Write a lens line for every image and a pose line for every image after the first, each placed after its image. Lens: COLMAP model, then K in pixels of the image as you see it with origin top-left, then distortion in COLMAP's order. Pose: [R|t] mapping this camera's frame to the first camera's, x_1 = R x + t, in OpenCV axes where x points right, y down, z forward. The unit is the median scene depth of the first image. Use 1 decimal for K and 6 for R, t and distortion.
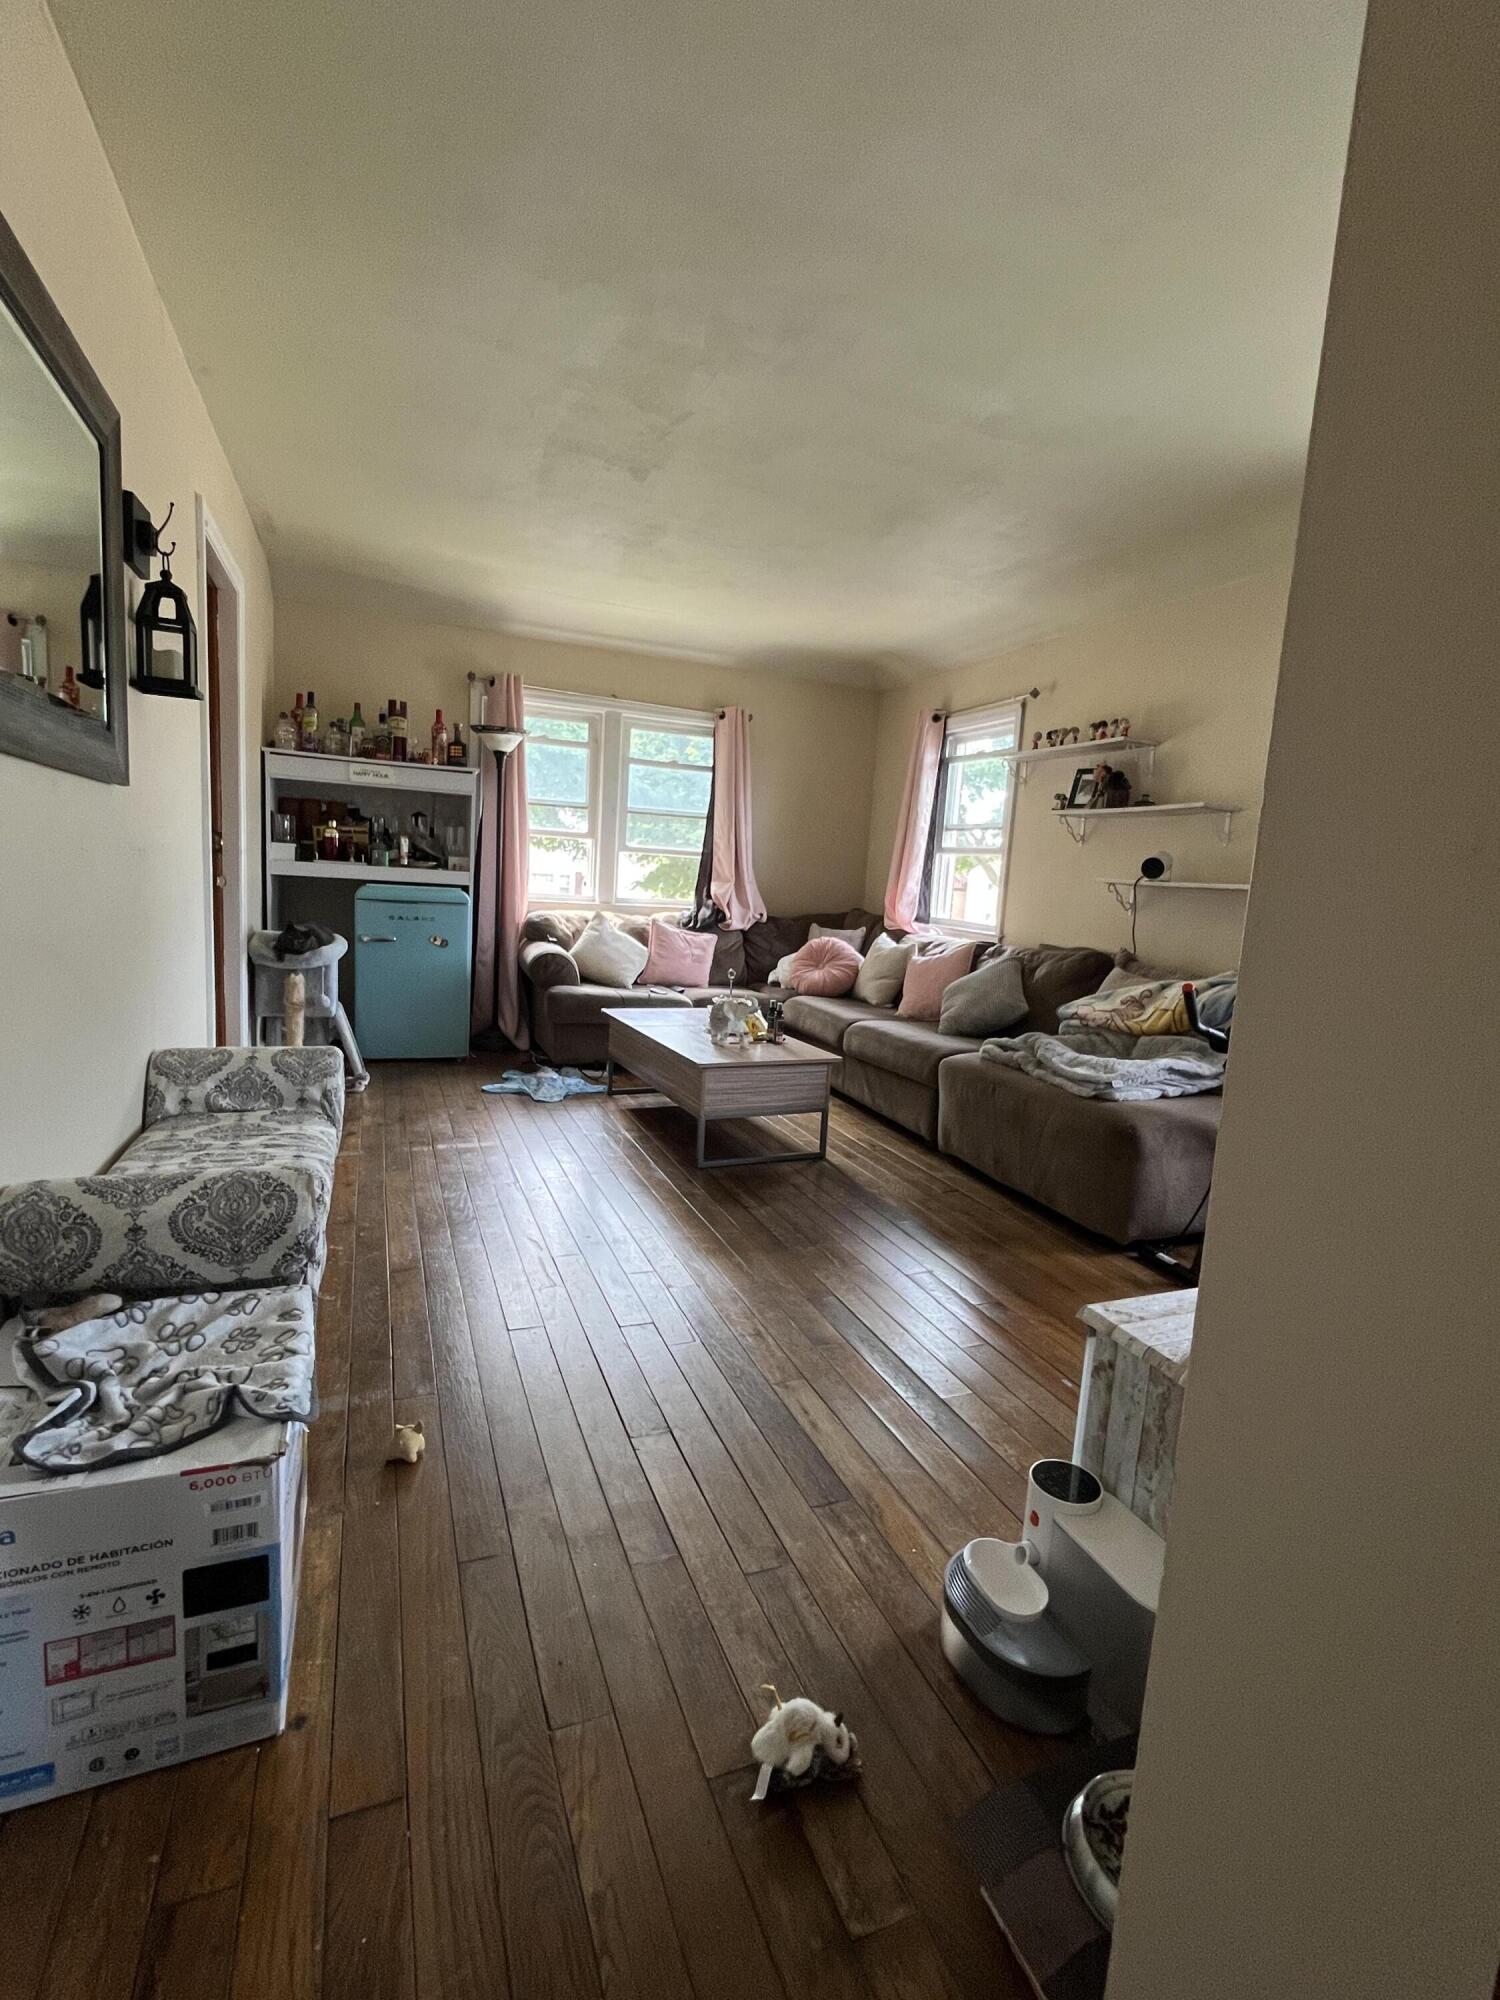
lens RADIAL K [[921.1, 0, 756.1], [0, 921.1, 999.3], [0, 0, 1]] dist [-0.000955, 0.000401]
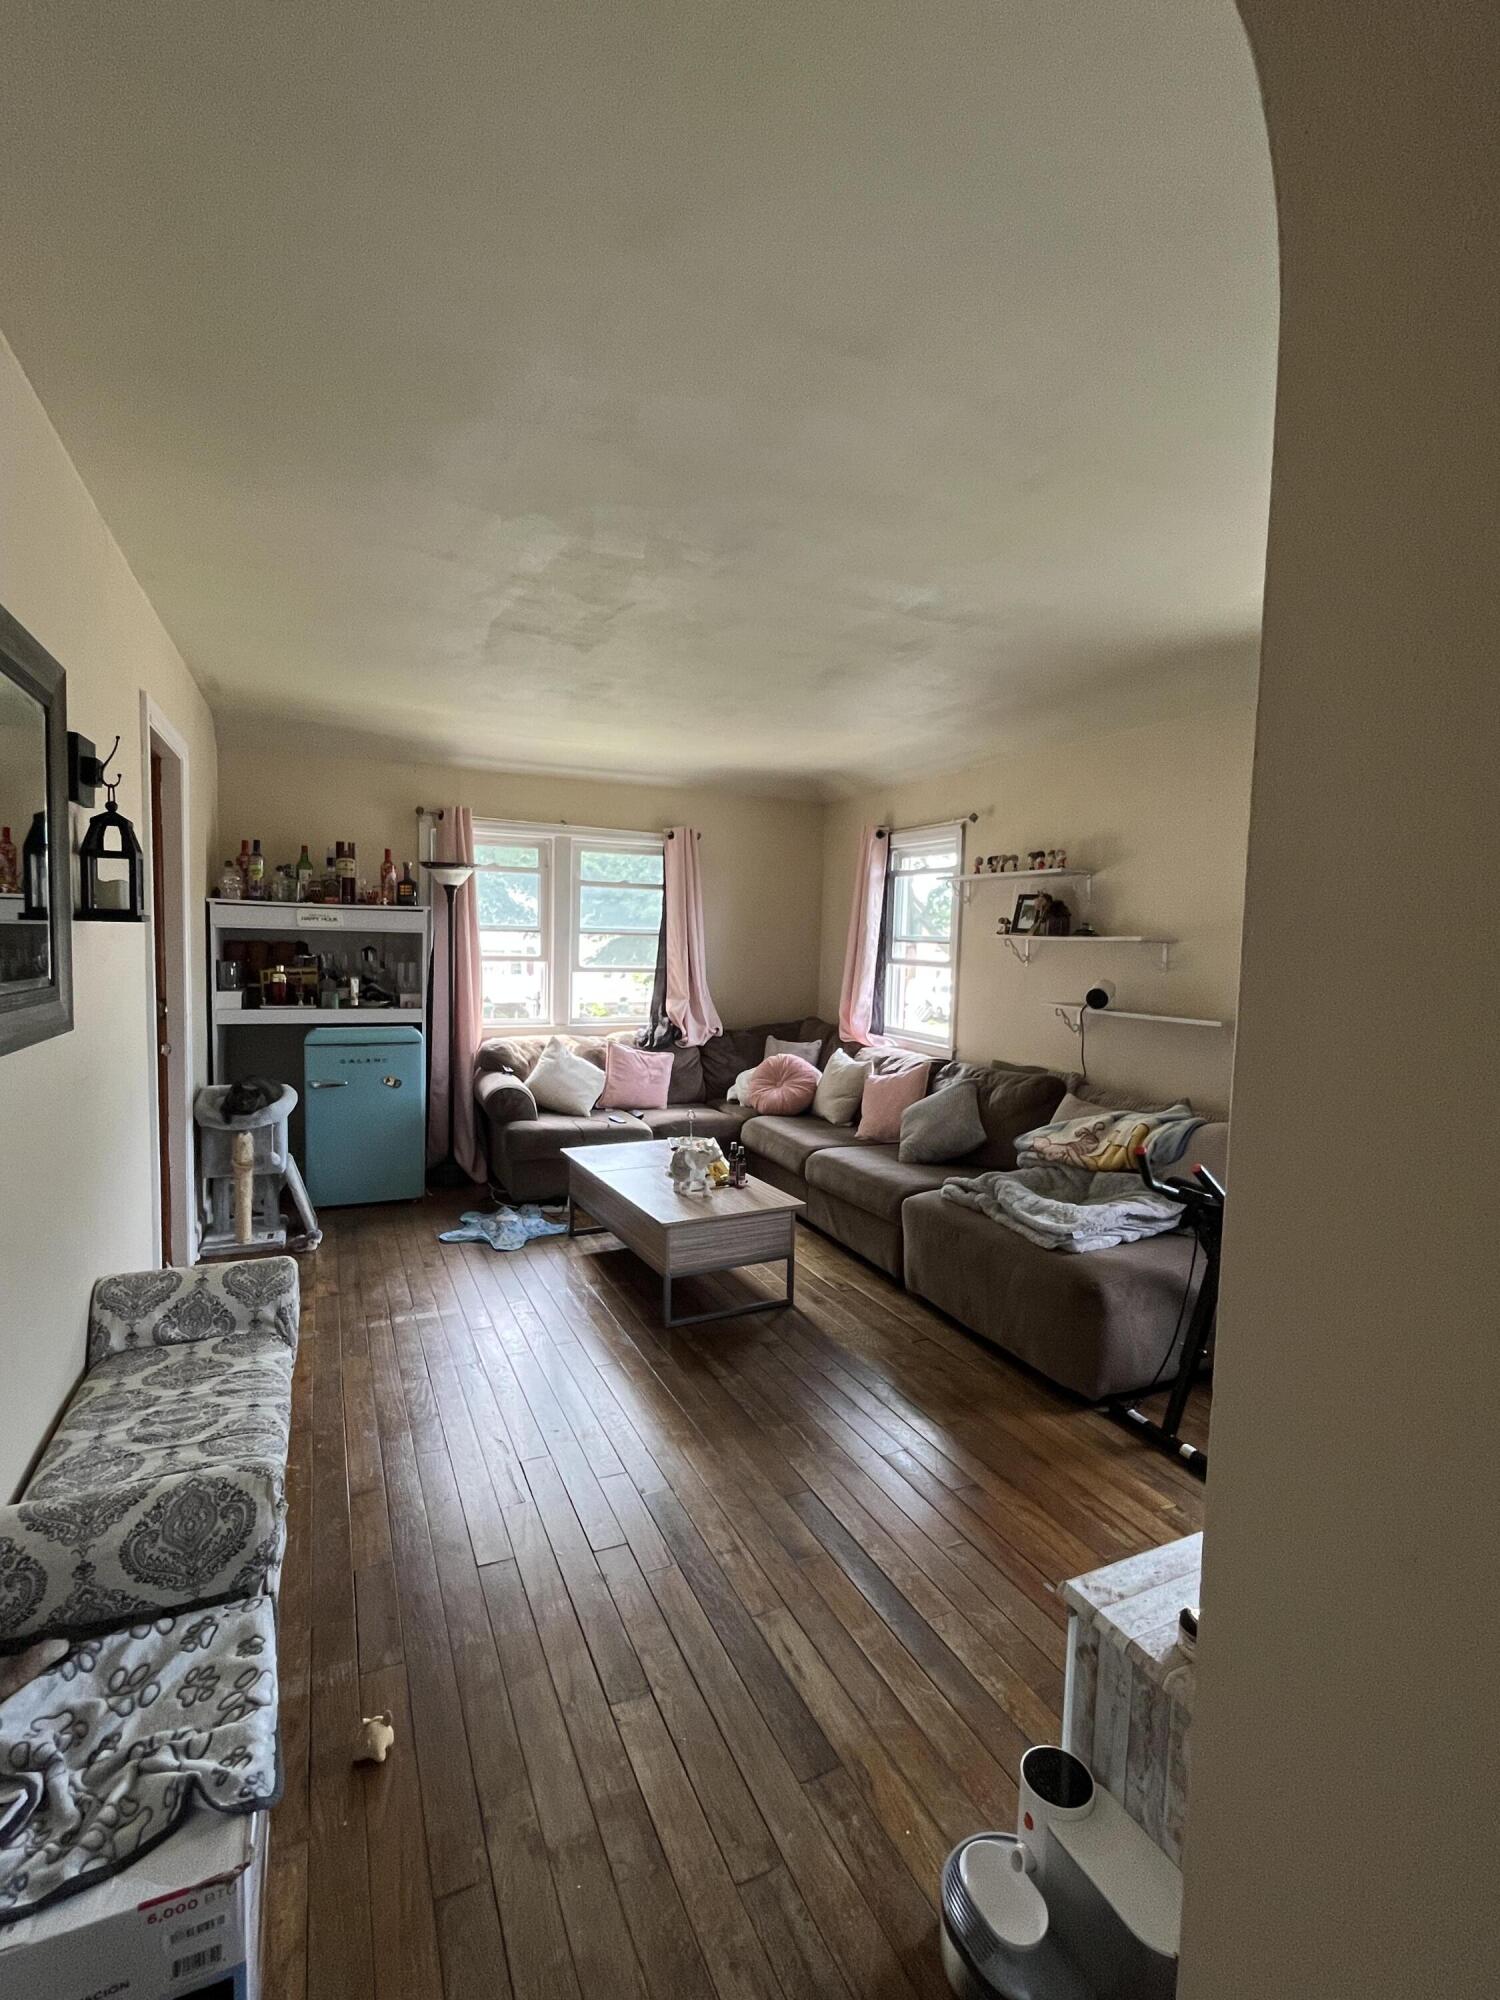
lens RADIAL K [[921.1, 0, 756.1], [0, 921.1, 999.3], [0, 0, 1]] dist [-0.000955, 0.000401]
pose [[0.997989, -0.039803, 0.049330, -0.000817], [0.042832, 0.997160, -0.061943, -0.114484], [-0.046724, 0.063931, 0.996860, -0.010212]]
